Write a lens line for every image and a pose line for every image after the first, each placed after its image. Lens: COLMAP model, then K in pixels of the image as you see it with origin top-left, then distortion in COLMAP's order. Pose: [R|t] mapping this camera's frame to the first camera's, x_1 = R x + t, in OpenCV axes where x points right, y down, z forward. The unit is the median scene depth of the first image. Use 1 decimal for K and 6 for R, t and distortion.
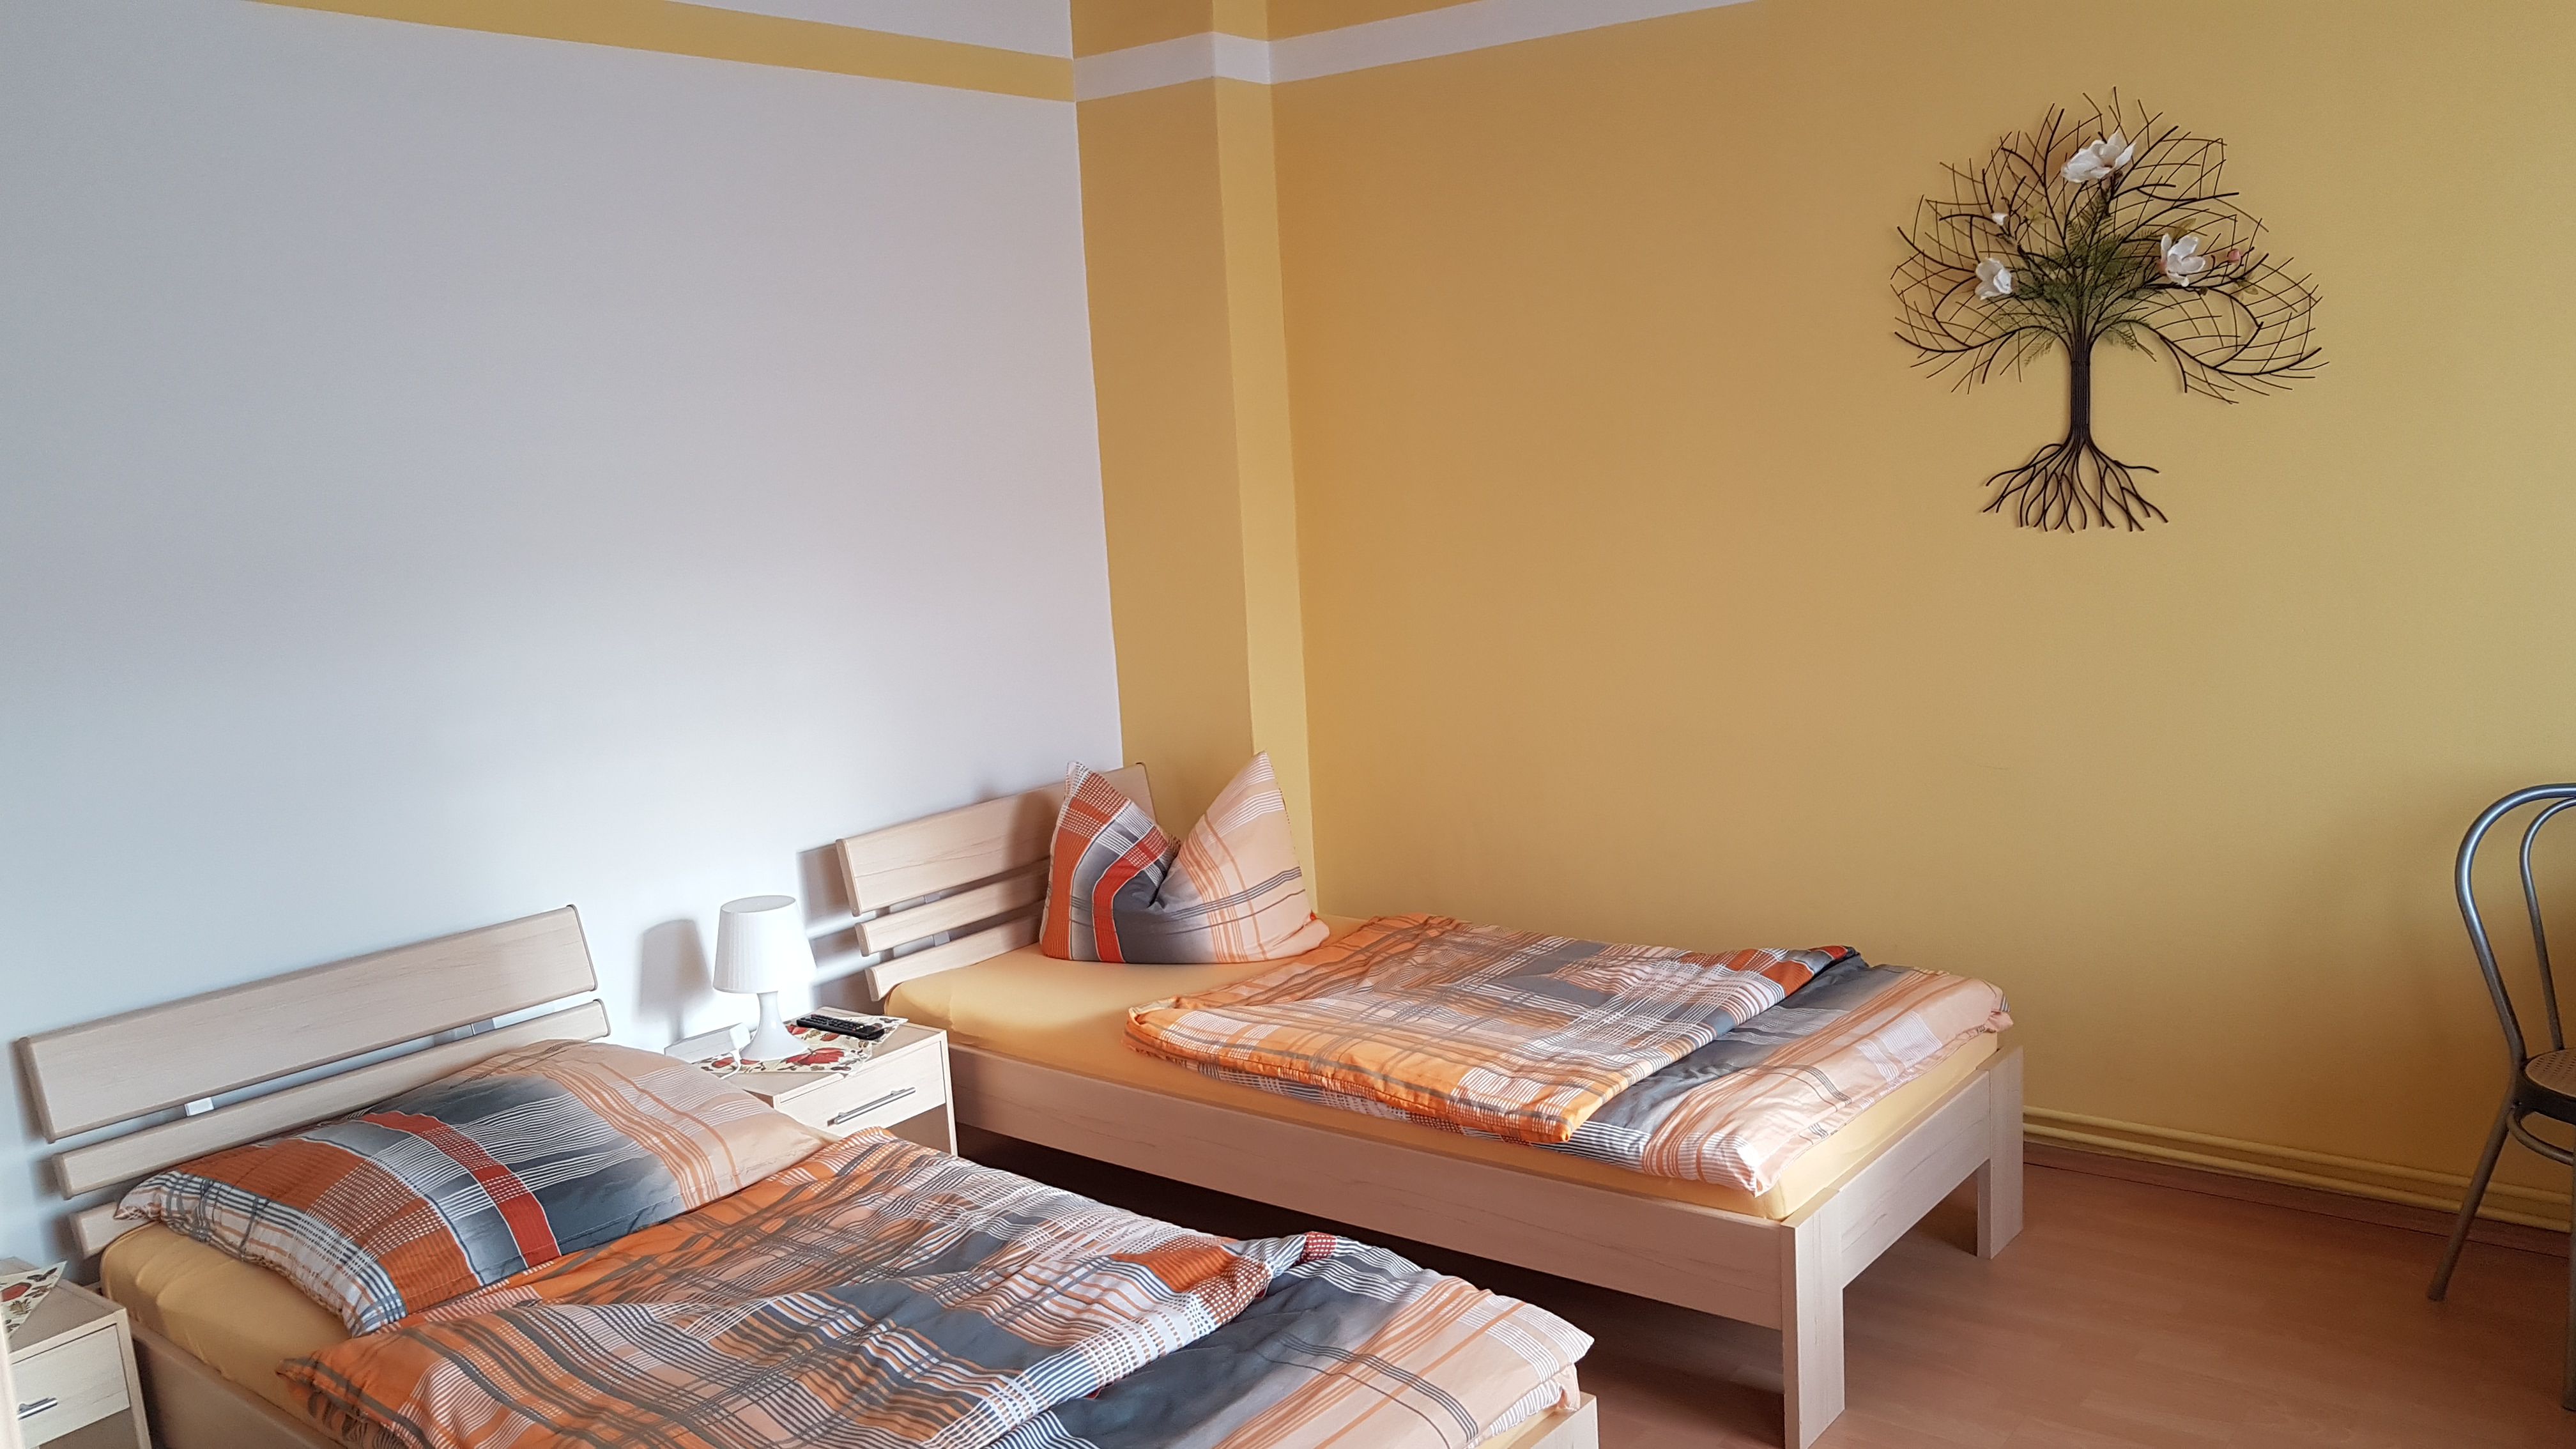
lens RADIAL K [[2014.9, 0, 1290.4], [0, 2014.9, 736.5], [0, 0, 1]] dist [-0.014885, -0.008979]
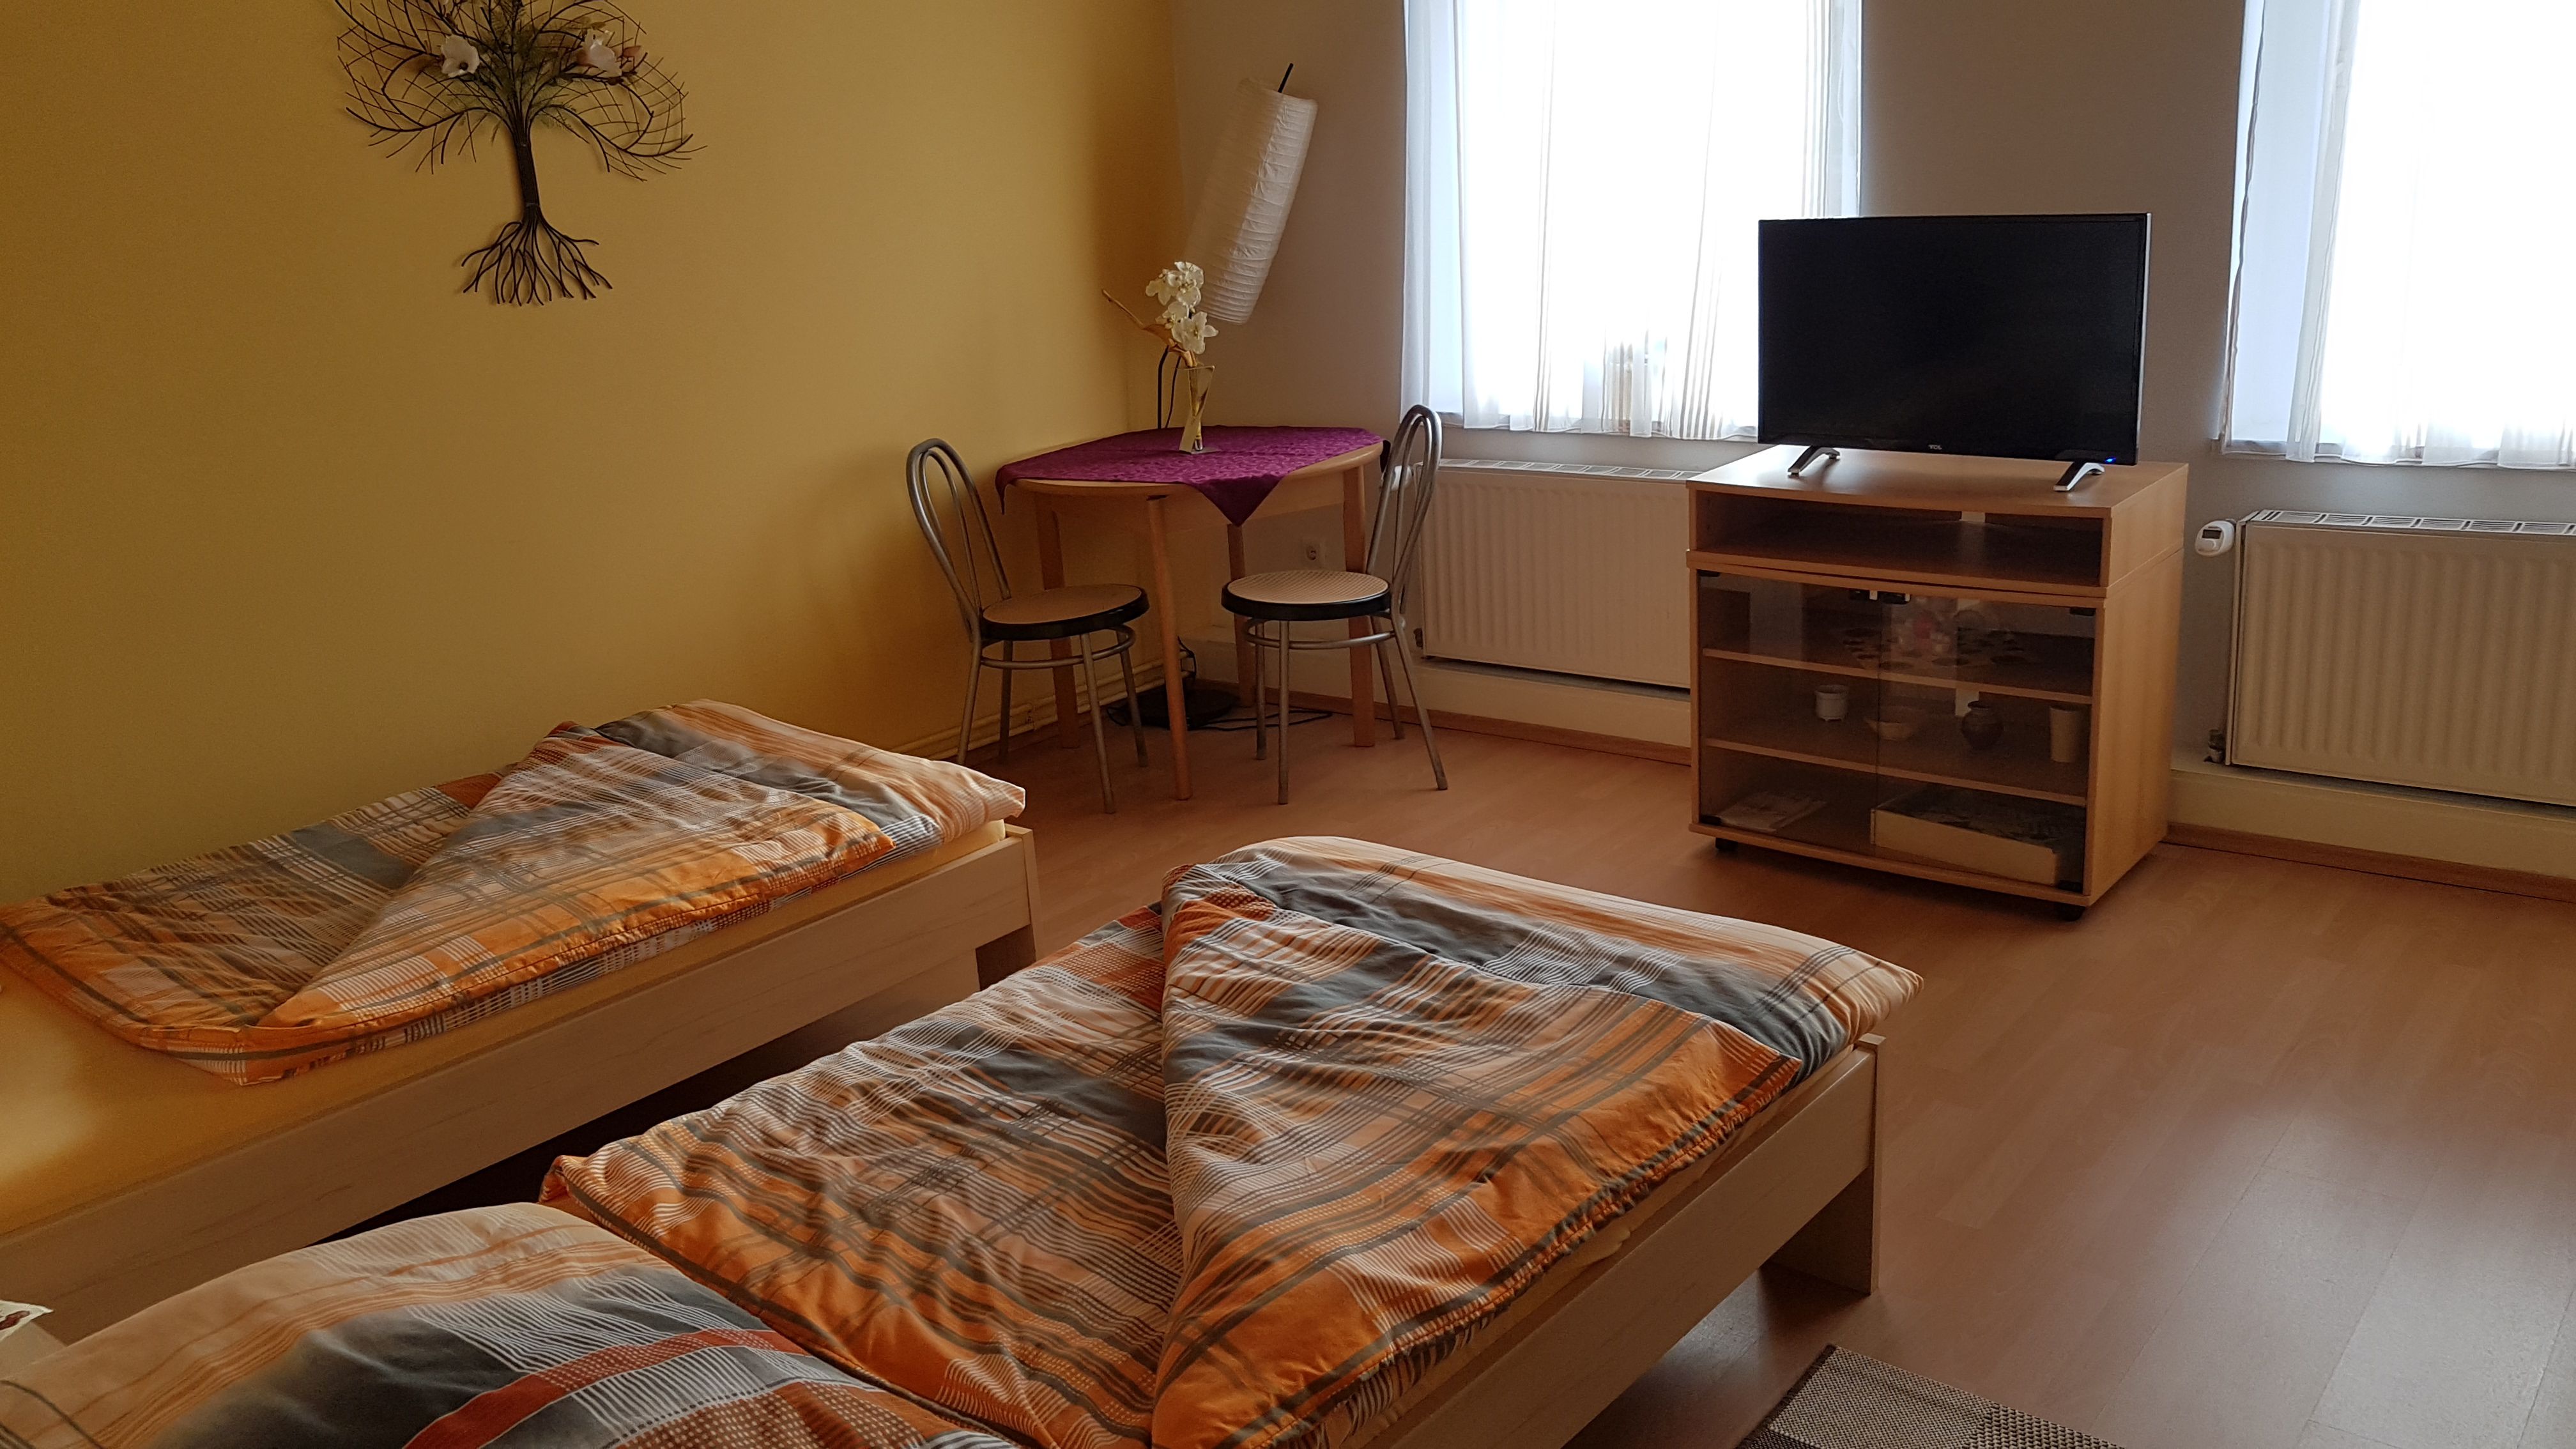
lens RADIAL K [[2014.9, 0, 1290.3], [0, 2014.9, 715.4], [0, 0, 1]] dist [-0.014885, -0.008979]
pose [[0.039209, -0.221926, 0.974275, -0.704867], [0.218556, 0.953321, 0.208357, -0.029588], [-0.975036, 0.204765, 0.085882, 0.575931]]
